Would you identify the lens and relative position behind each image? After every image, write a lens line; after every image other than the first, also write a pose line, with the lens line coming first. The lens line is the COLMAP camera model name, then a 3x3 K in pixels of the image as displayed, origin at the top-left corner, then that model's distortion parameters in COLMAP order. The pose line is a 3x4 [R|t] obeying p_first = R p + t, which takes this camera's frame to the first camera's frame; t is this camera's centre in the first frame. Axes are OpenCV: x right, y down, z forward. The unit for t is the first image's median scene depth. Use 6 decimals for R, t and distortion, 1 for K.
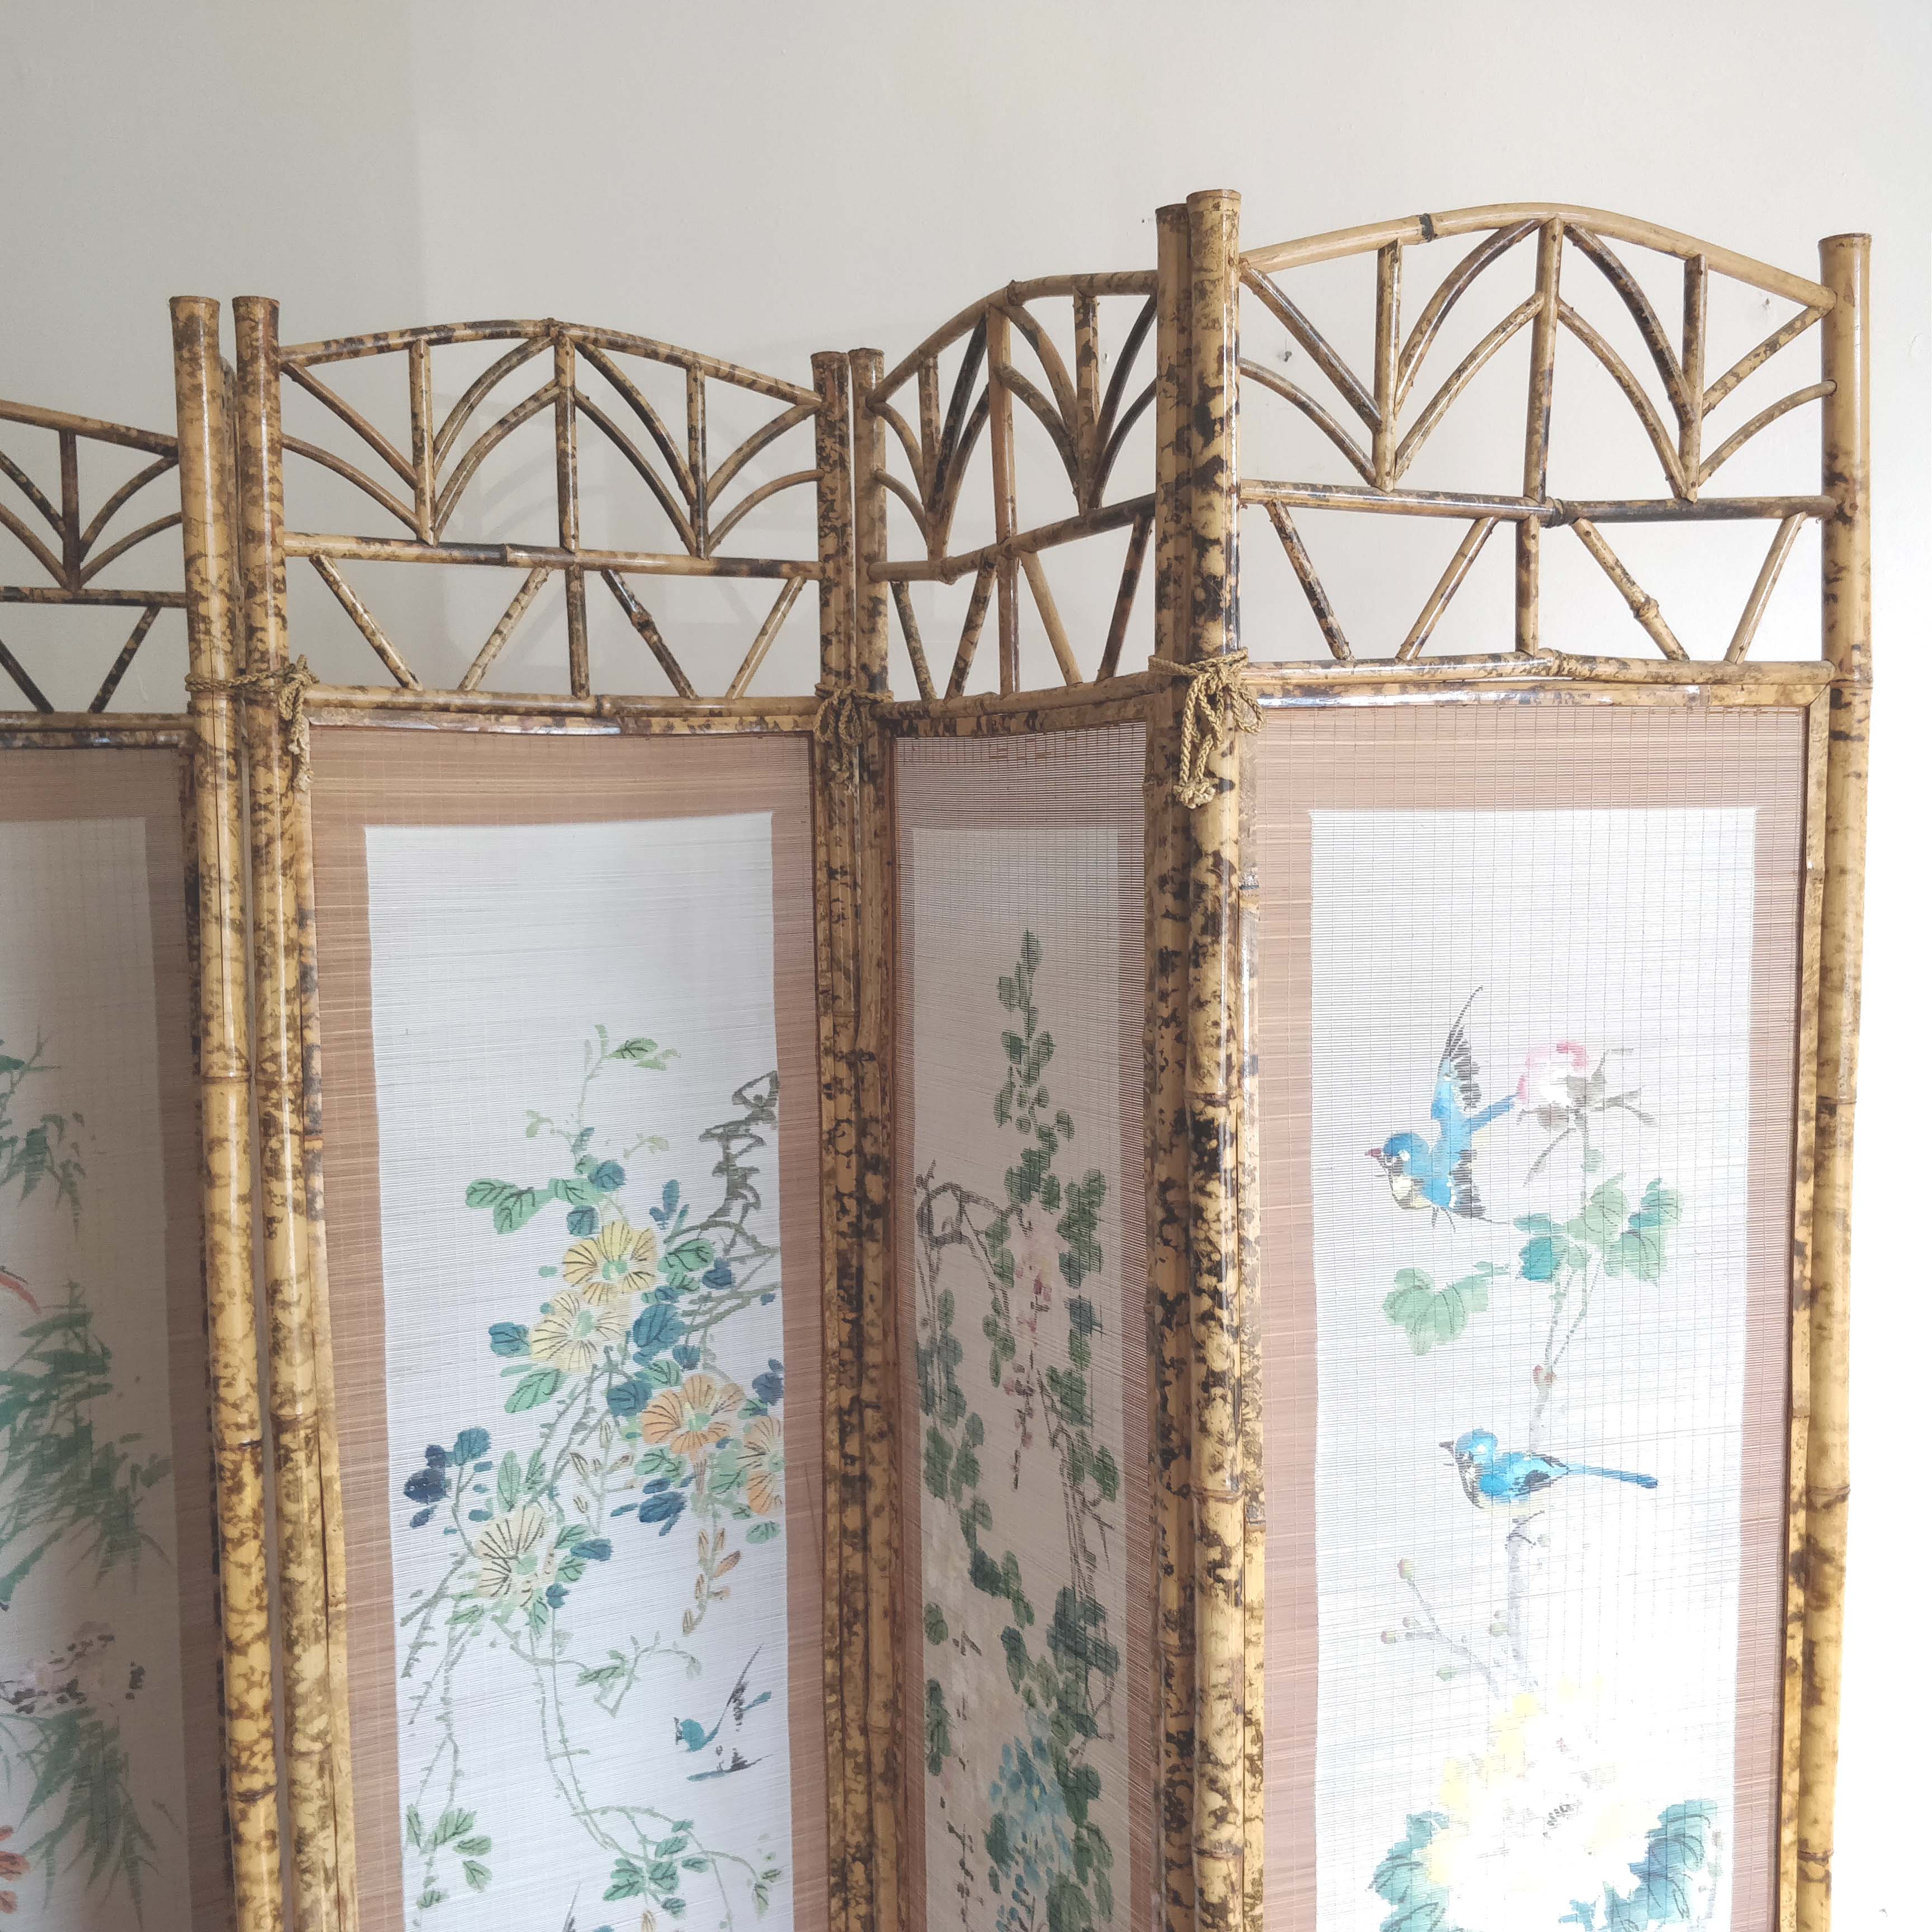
lens RADIAL K [[2087.8, 0, 987.3], [0, 2087.8, 962.0], [0, 0, 1]] dist [0.129640, -0.319306]
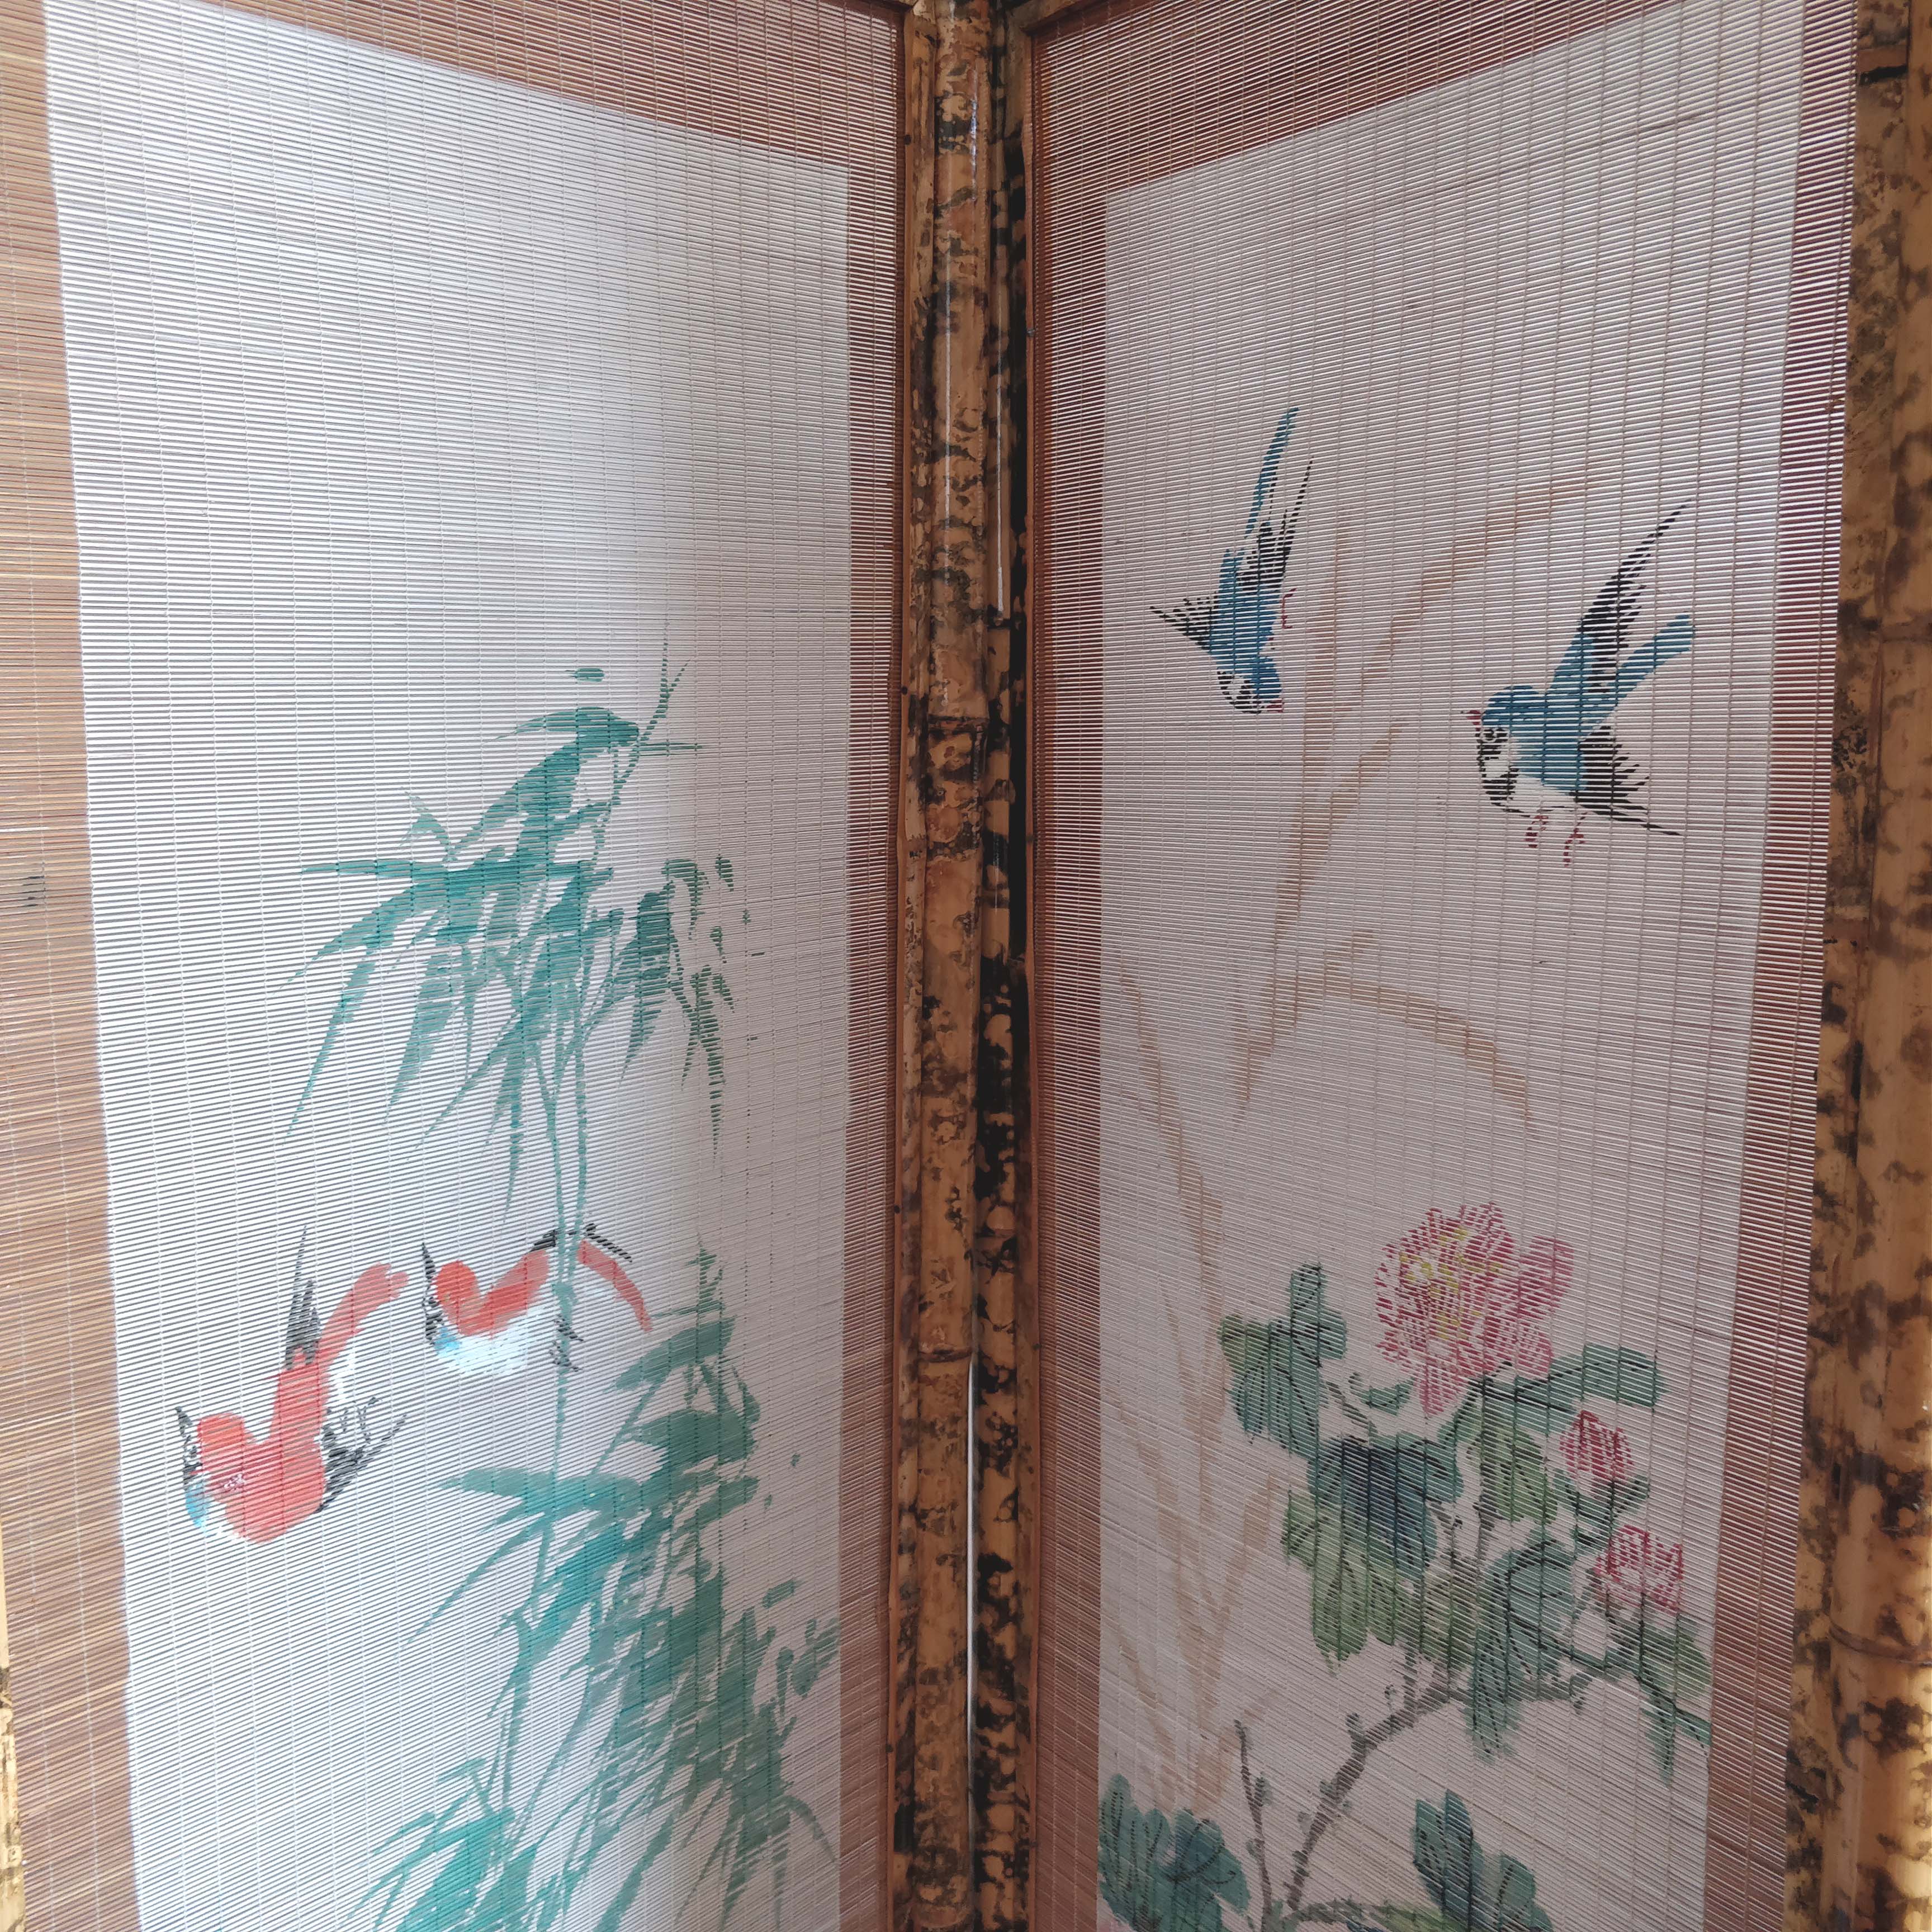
lens RADIAL K [[2087.8, 0, 987.3], [0, 2087.8, 962.0], [0, 0, 1]] dist [0.129640, -0.319306]
pose [[0.958016, -0.022676, 0.285816, -0.581133], [0.012456, 0.999218, 0.037523, 0.089638], [-0.286443, -0.032388, 0.957550, 0.671228]]
